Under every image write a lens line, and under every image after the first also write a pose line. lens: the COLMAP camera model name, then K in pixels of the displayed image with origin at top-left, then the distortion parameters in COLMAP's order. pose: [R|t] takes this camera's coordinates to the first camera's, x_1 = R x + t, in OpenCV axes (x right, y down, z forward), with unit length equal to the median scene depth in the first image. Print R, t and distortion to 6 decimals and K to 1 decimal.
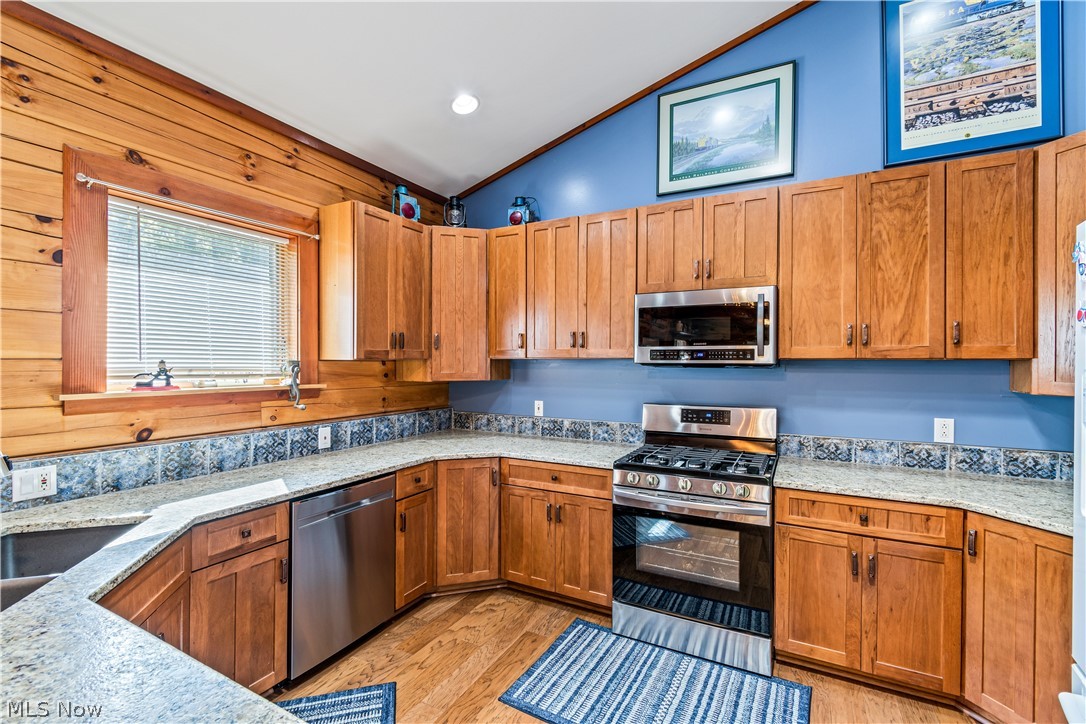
lens RADIAL K [[482.2, 0, 544.0], [0, 482.2, 364.3], [0, 0, 1]] dist [0.005571, -0.001216]
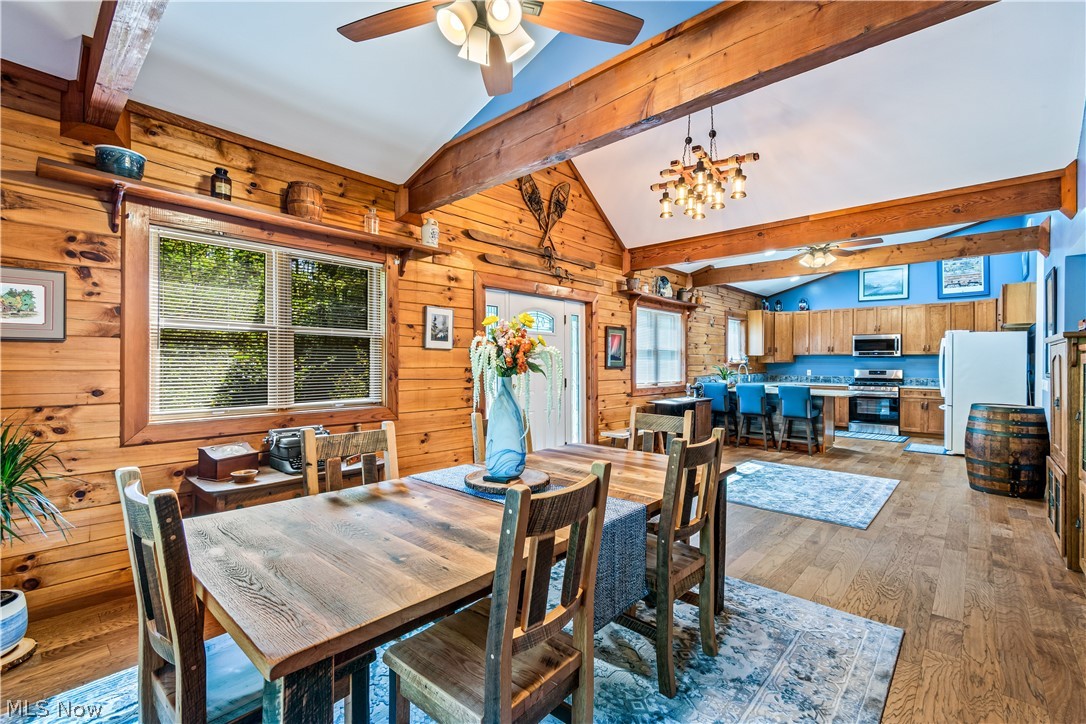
lens RADIAL K [[482.2, 0, 542.2], [0, 482.2, 358.4], [0, 0, 1]] dist [0.005571, -0.001216]
pose [[0.969885, -0.001087, -0.243560, -1.092027], [-0.000628, 0.999976, -0.006965, 0.038056], [0.243562, 0.006908, 0.969861, -2.781252]]
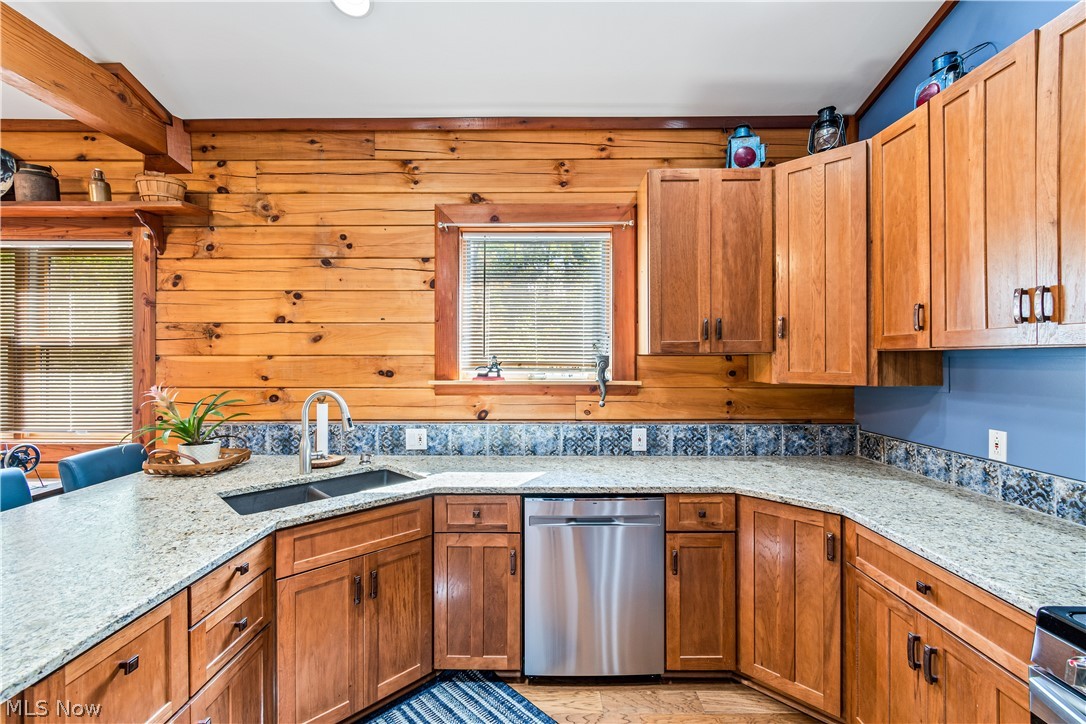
lens RADIAL K [[482.2, 0, 542.9], [0, 482.2, 360.6], [0, 0, 1]] dist [0.005571, -0.001216]
pose [[0.465703, 0.001964, -0.884939, 0.284803], [-0.001325, 0.999998, 0.001522, 0.001146], [0.884940, 0.000463, 0.465705, 0.428261]]
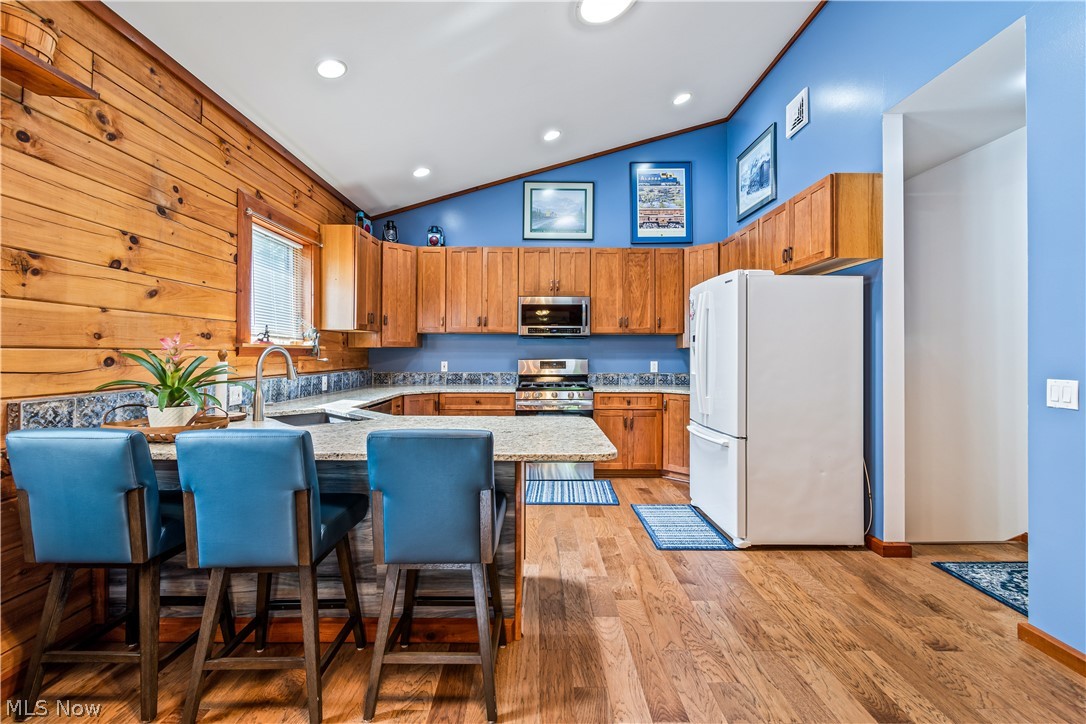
lens RADIAL K [[482.2, 0, 540.6], [0, 482.2, 351.7], [0, 0, 1]] dist [0.005571, -0.001216]
pose [[0.881379, 0.000514, 0.472409, -0.595247], [0.002097, 0.999985, -0.005001, 0.069252], [-0.472405, 0.005398, 0.881365, -0.619232]]
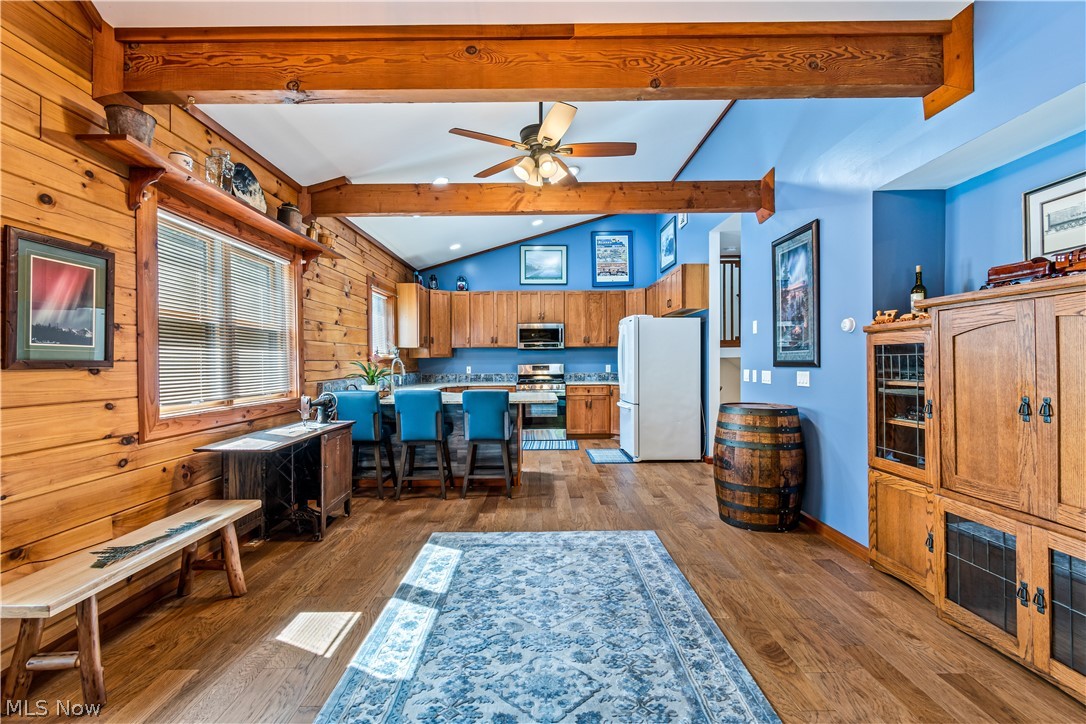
lens RADIAL K [[482.2, 0, 543.1], [0, 482.2, 364.6], [0, 0, 1]] dist [0.005571, -0.001216]
pose [[0.878430, -0.015494, 0.477620, -1.017989], [0.012942, 0.999879, 0.008634, 0.067592], [-0.477696, -0.001403, 0.878524, -1.503862]]
